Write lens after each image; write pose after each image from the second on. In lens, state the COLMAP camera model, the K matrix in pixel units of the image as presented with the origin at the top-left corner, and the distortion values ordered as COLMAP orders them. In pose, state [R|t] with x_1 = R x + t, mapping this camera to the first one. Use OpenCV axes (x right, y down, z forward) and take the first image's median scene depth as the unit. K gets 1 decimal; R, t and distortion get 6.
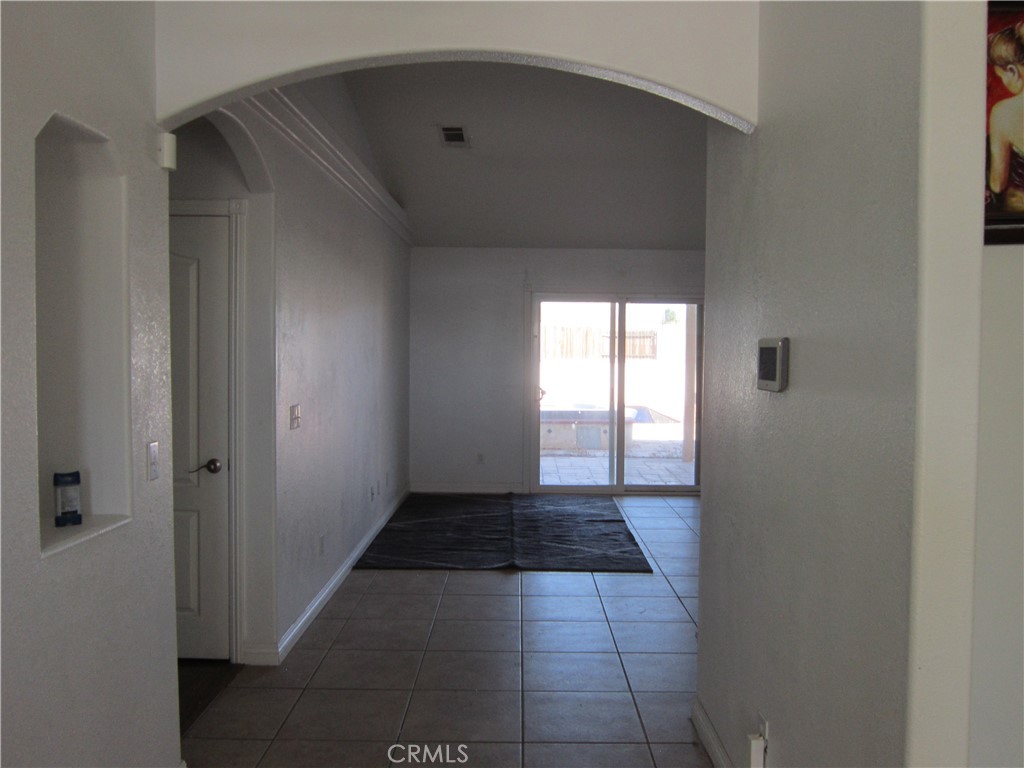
lens RADIAL K [[843.0, 0, 515.6], [0, 843.0, 387.4], [0, 0, 1]] dist [-0.032341, -0.000312]
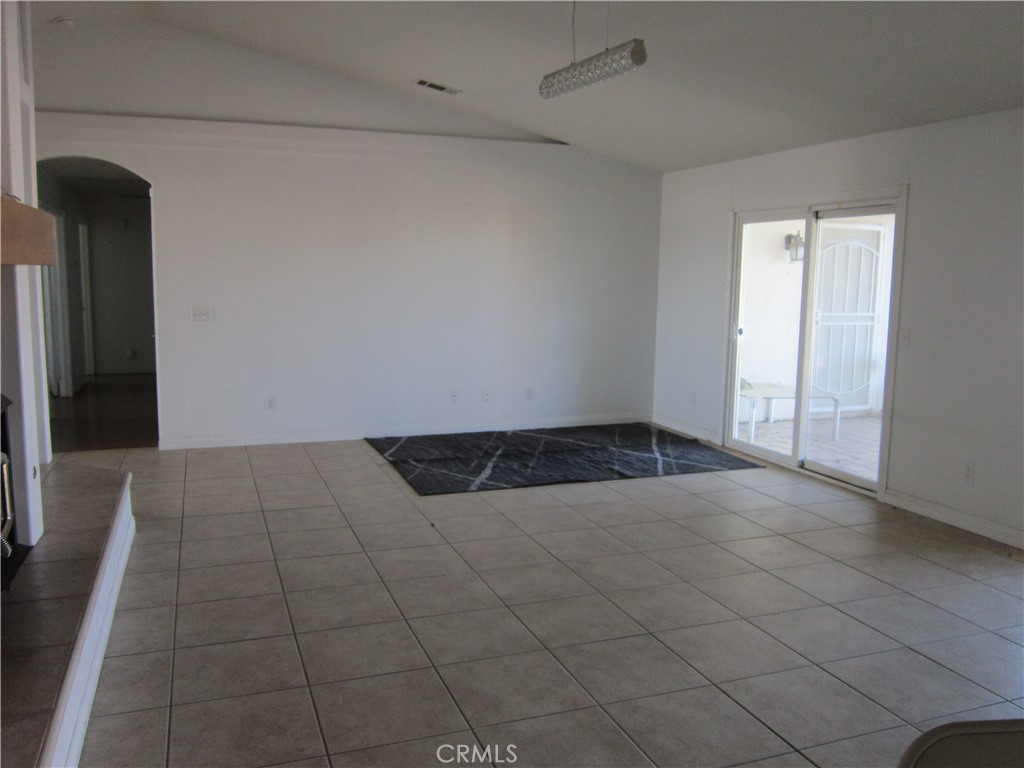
lens RADIAL K [[843.0, 0, 515.6], [0, 843.0, 387.4], [0, 0, 1]] dist [-0.032341, -0.000312]
pose [[0.359328, 0.122670, -0.925114, 0.741992], [-0.033362, 0.992378, 0.118631, -0.031024], [0.932615, -0.011763, 0.360681, 0.482297]]
